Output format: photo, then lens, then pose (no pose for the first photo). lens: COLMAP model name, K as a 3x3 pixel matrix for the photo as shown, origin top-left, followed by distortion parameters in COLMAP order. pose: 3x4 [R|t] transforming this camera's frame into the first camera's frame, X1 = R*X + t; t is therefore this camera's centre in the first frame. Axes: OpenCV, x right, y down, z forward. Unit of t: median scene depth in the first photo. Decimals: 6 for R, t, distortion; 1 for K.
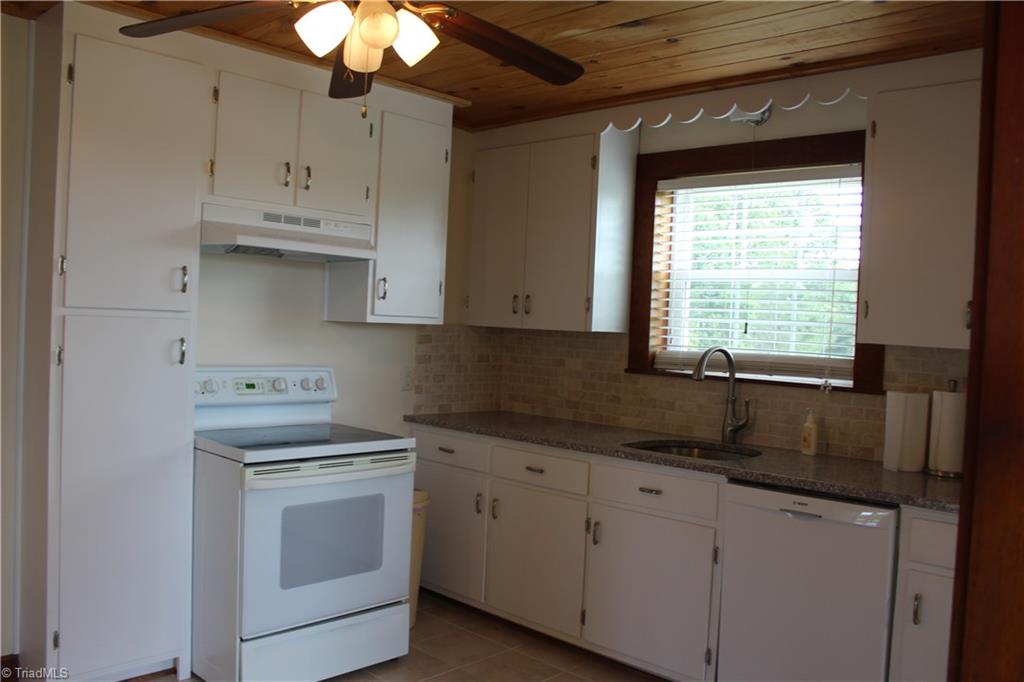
lens RADIAL K [[854.9, 0, 504.4], [0, 854.9, 343.1], [0, 0, 1]] dist [-0.147158, 0.107743]
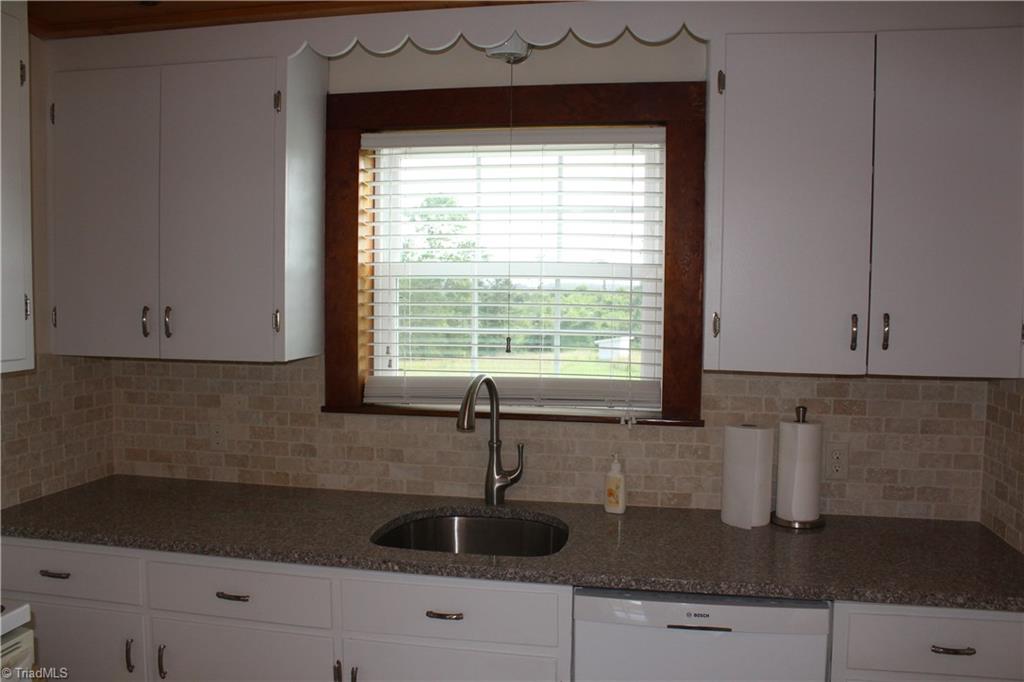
lens RADIAL K [[854.9, 0, 516.6], [0, 854.9, 341.7], [0, 0, 1]] dist [-0.147158, 0.107743]
pose [[0.840252, -0.068136, 0.537898, -0.096738], [0.040952, 0.997214, 0.062347, -0.061647], [-0.540648, -0.030359, 0.840701, 0.355004]]
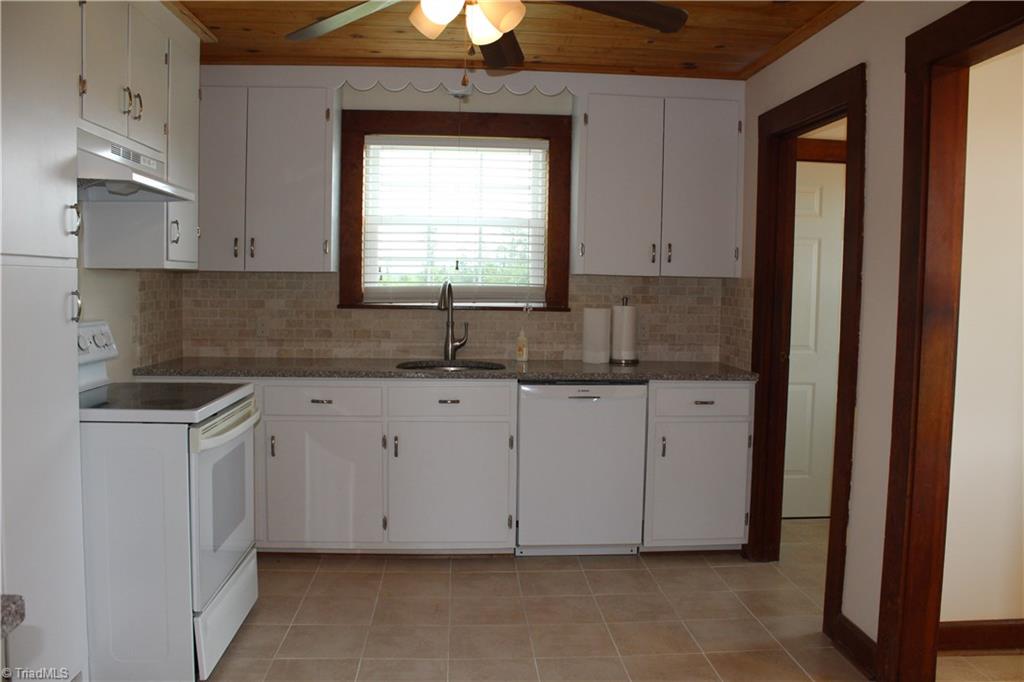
lens RADIAL K [[854.9, 0, 513.5], [0, 854.9, 340.2], [0, 0, 1]] dist [-0.147158, 0.107743]
pose [[0.679618, -0.082967, 0.728859, -0.533156], [0.031864, 0.995985, 0.083663, -0.009576], [-0.732874, -0.033634, 0.679533, 0.089803]]
